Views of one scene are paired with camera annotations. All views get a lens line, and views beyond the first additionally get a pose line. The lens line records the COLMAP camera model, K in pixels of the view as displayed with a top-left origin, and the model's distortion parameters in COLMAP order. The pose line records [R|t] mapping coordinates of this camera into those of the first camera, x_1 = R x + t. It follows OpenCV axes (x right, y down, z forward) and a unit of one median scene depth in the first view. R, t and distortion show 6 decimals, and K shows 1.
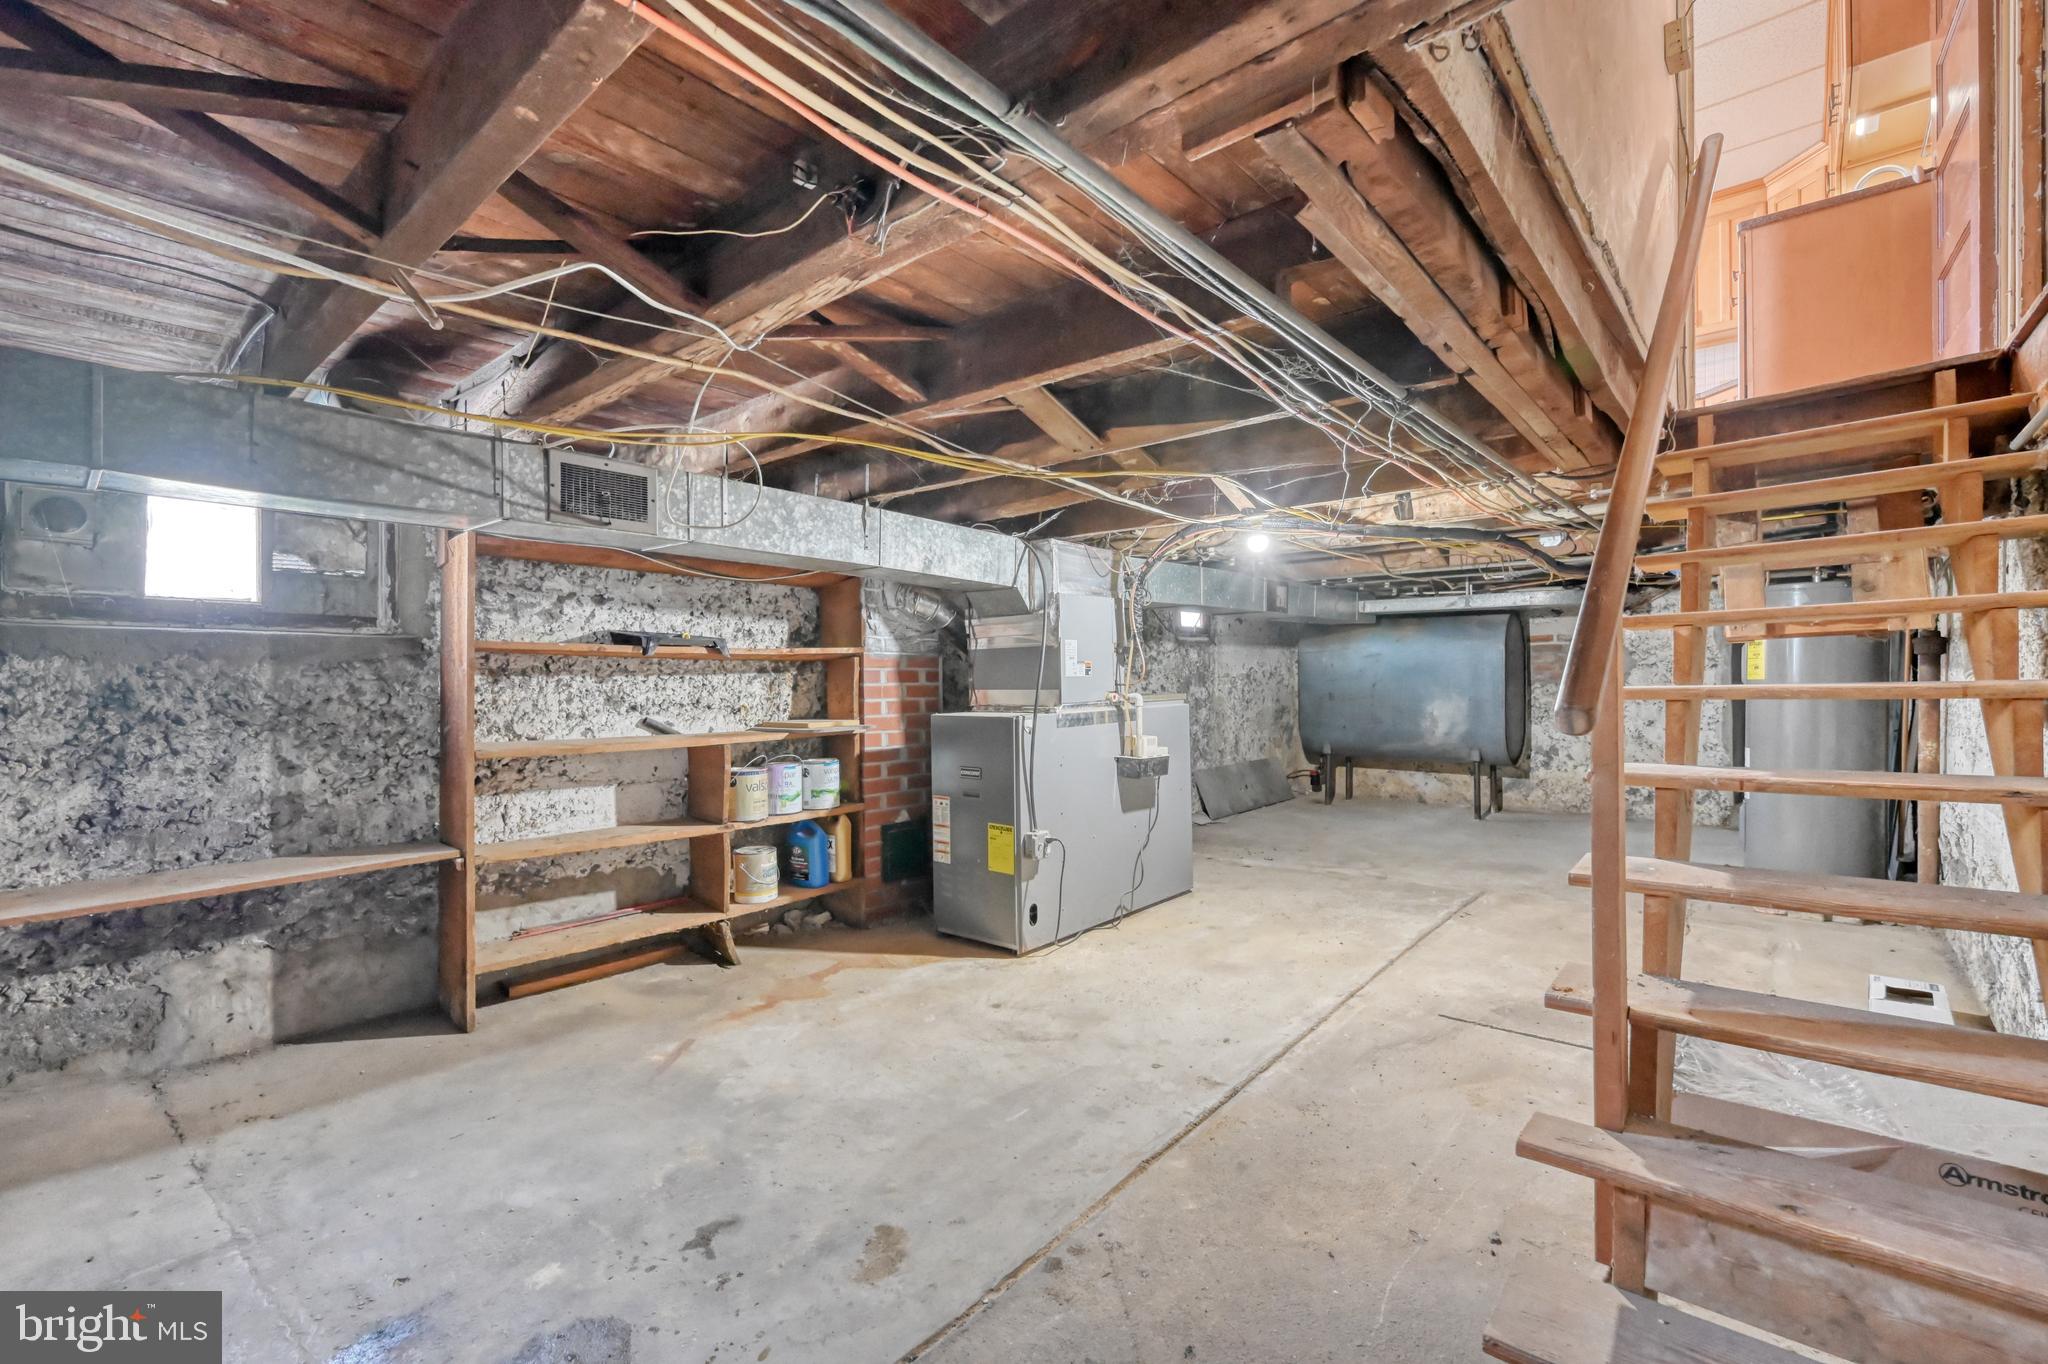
lens RADIAL K [[900.5, 0, 1025.0], [0, 900.5, 681.0], [0, 0, 1]] dist [-0.001809, 0.000121]
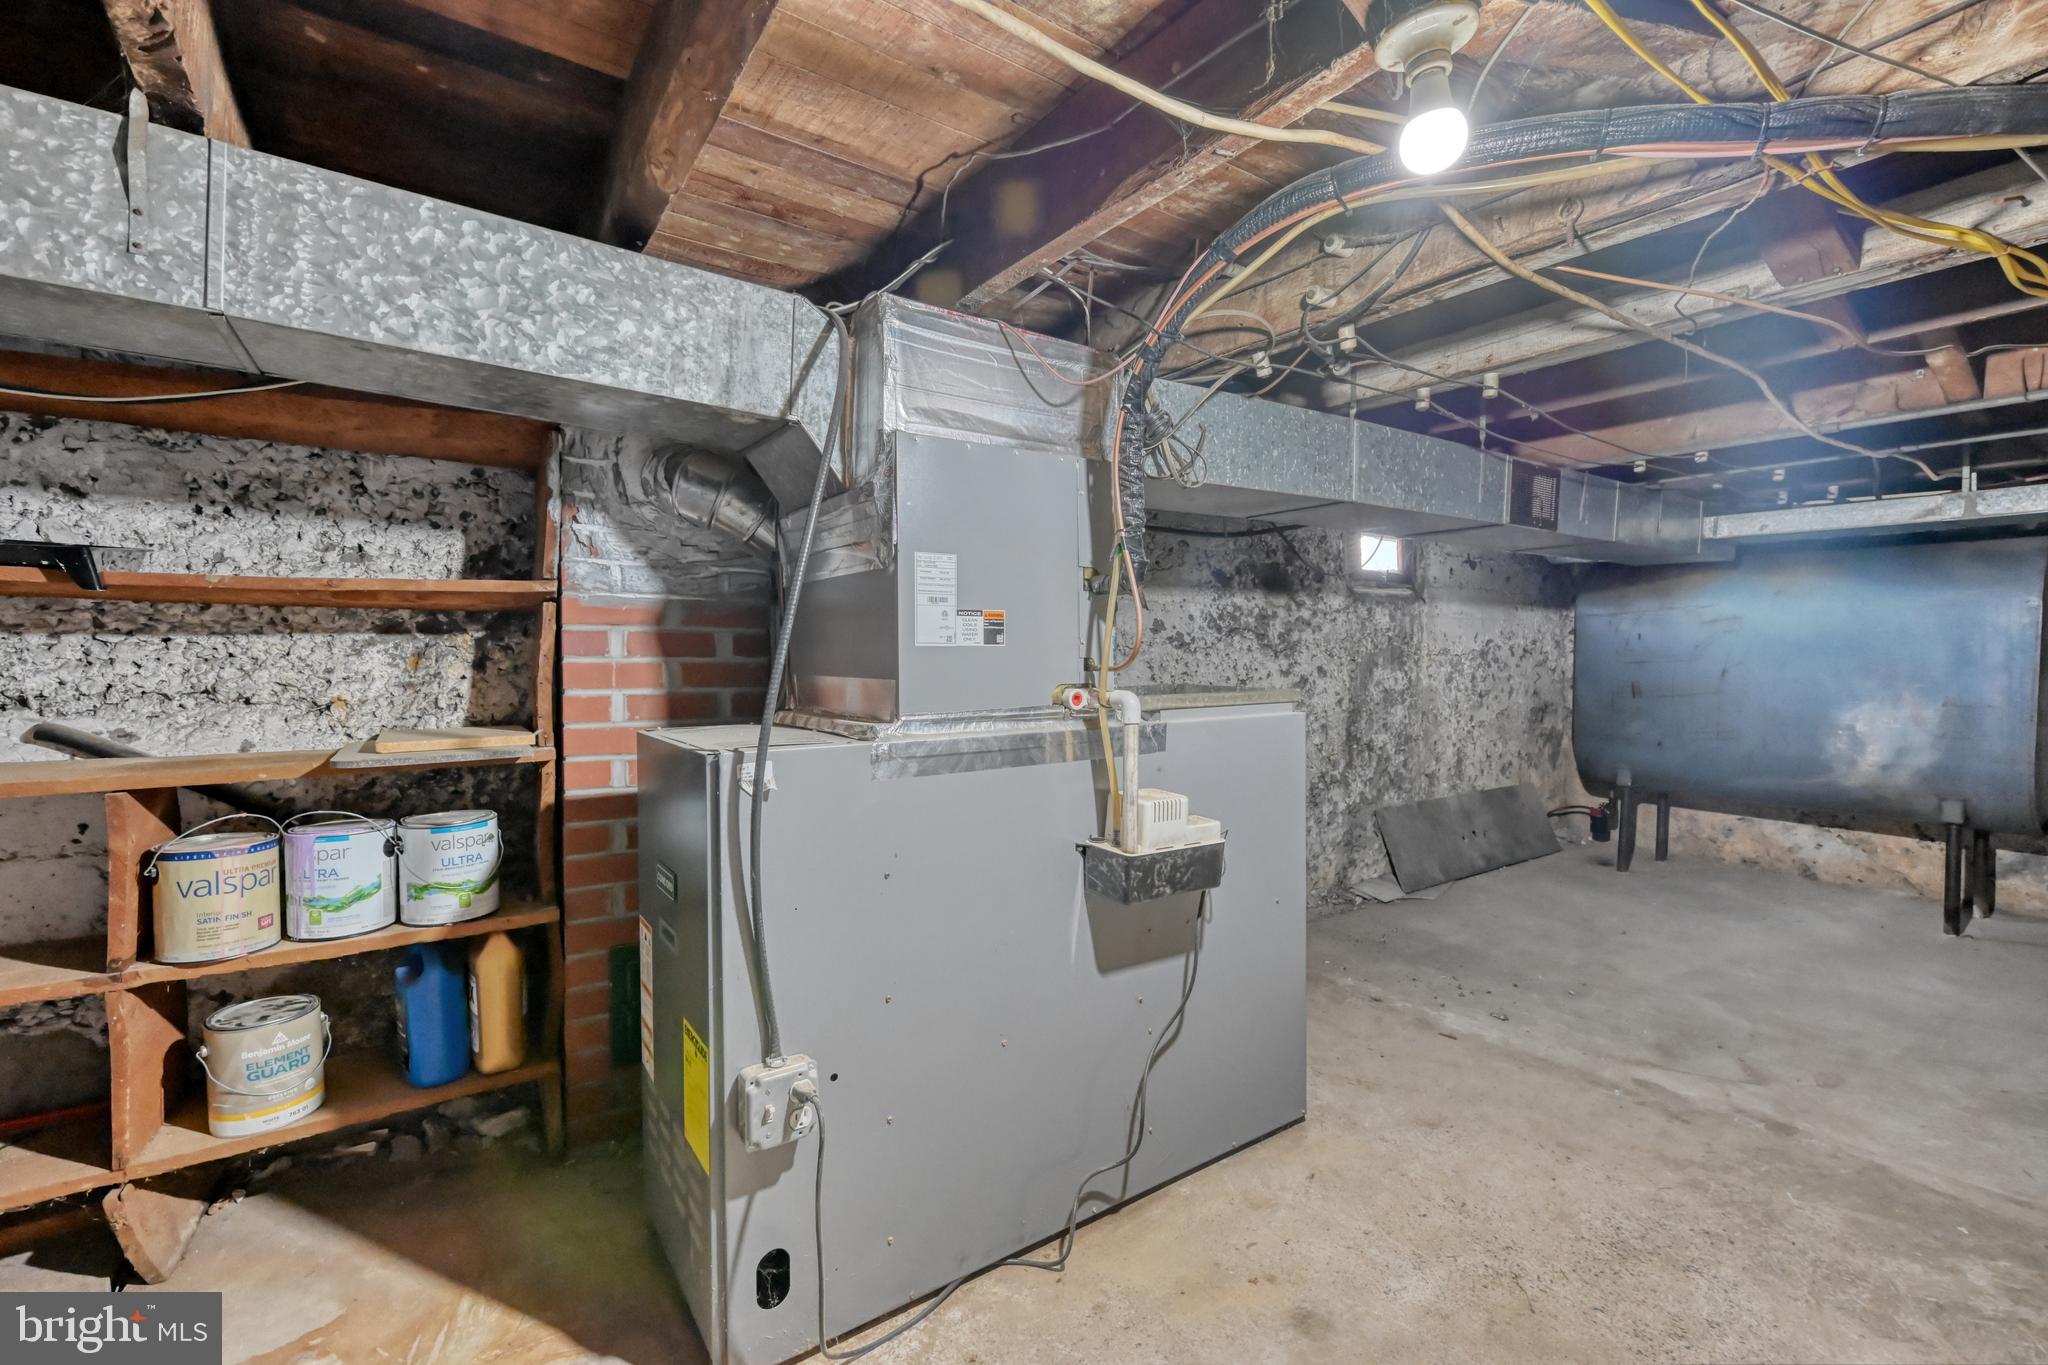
lens RADIAL K [[900.5, 0, 1024.3], [0, 900.5, 681.7], [0, 0, 1]] dist [-0.001809, 0.000121]
pose [[0.968773, 0.019971, -0.247144, 0.173241], [-0.012833, 0.999454, 0.030459, -0.001977], [0.247617, -0.026336, 0.968500, 0.585122]]
